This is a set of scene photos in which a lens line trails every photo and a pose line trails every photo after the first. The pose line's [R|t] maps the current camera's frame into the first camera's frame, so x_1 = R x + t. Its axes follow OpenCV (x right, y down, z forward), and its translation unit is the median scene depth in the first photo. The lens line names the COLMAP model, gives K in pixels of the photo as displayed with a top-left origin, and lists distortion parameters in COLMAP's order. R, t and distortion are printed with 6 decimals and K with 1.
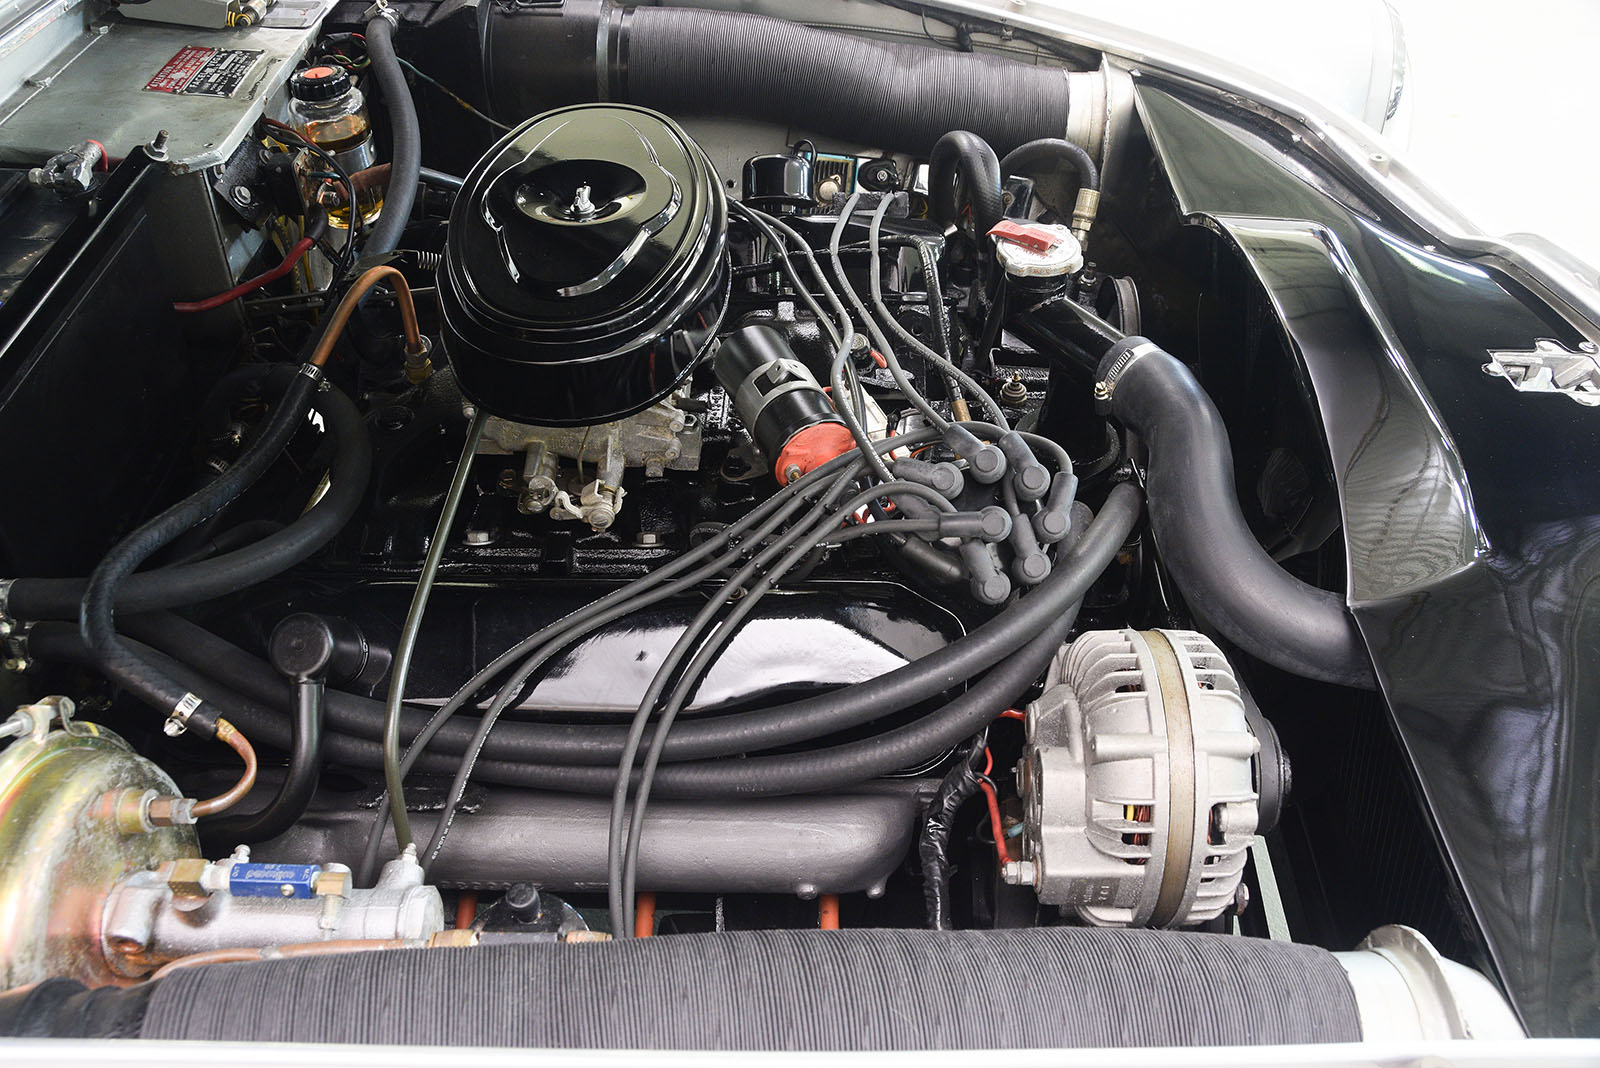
lens RADIAL K [[1294.1, 0, 800.0], [0, 1294.1, 534.0], [0, 0, 1]] dist [-0.185256, 0.180837]
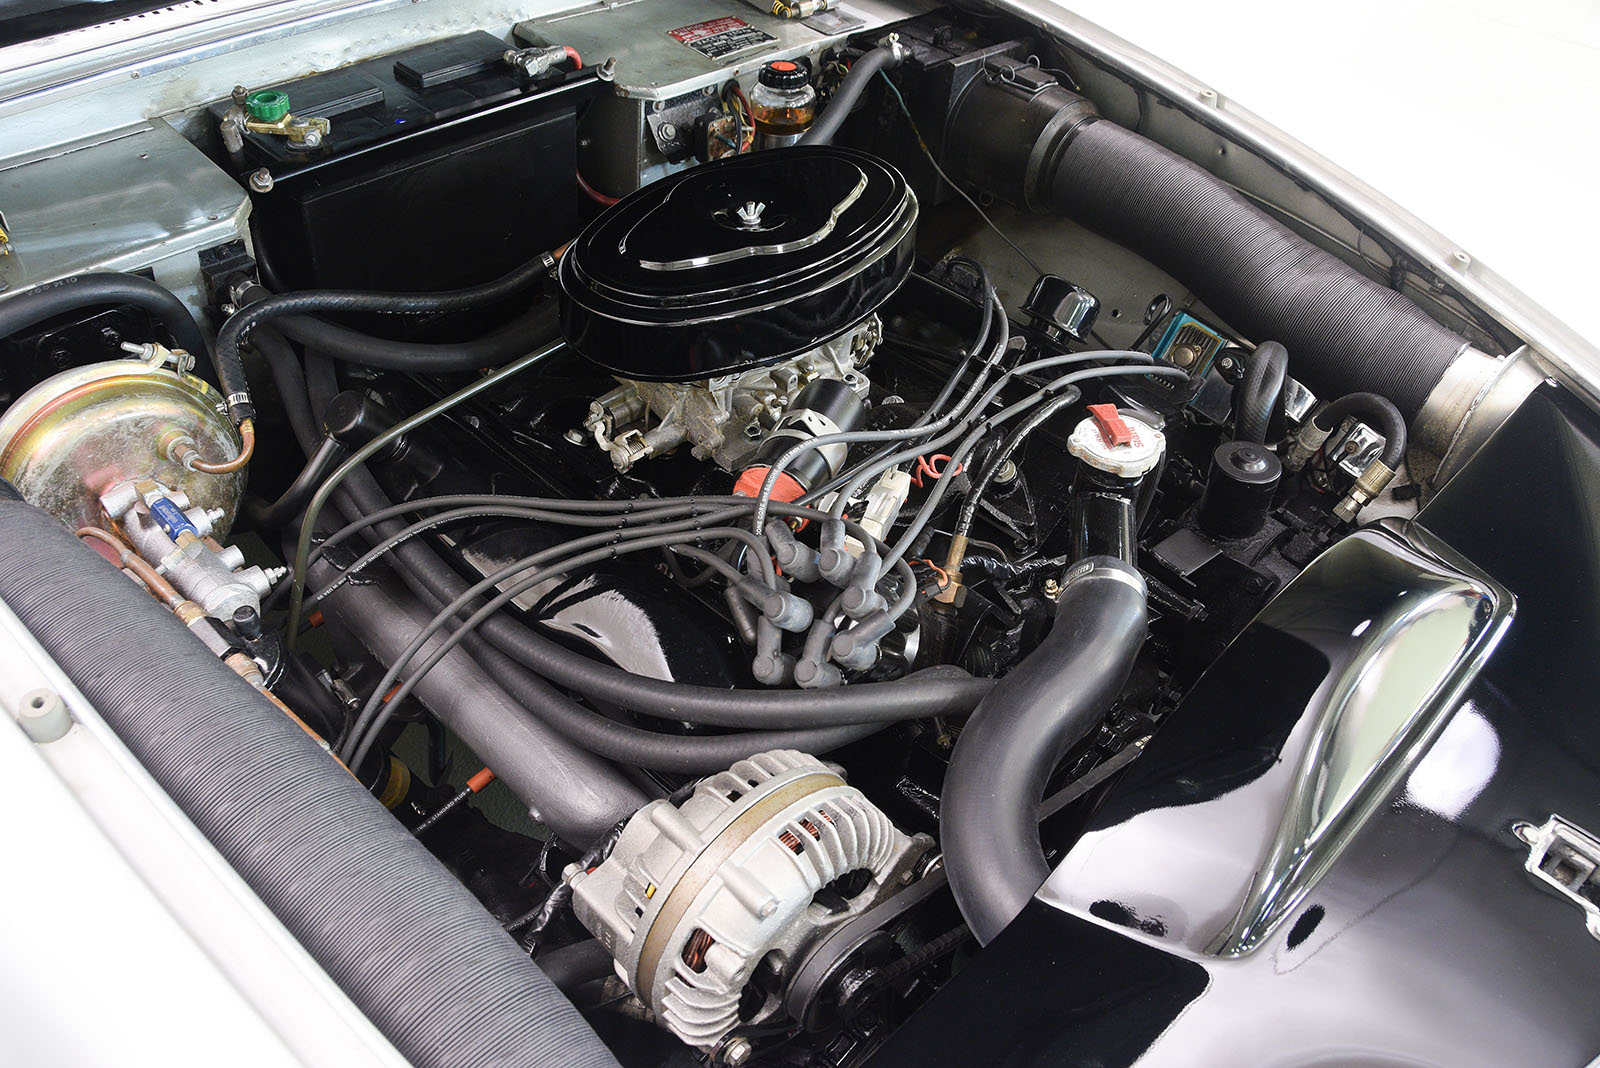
lens RADIAL K [[1294.1, 0, 800.0], [0, 1294.1, 534.0], [0, 0, 1]] dist [-0.185256, 0.180837]
pose [[0.721945, 0.478911, -0.499439, 0.551774], [-0.511598, 0.855423, 0.080743, -0.126678], [0.465900, 0.197220, 0.862578, 0.088068]]
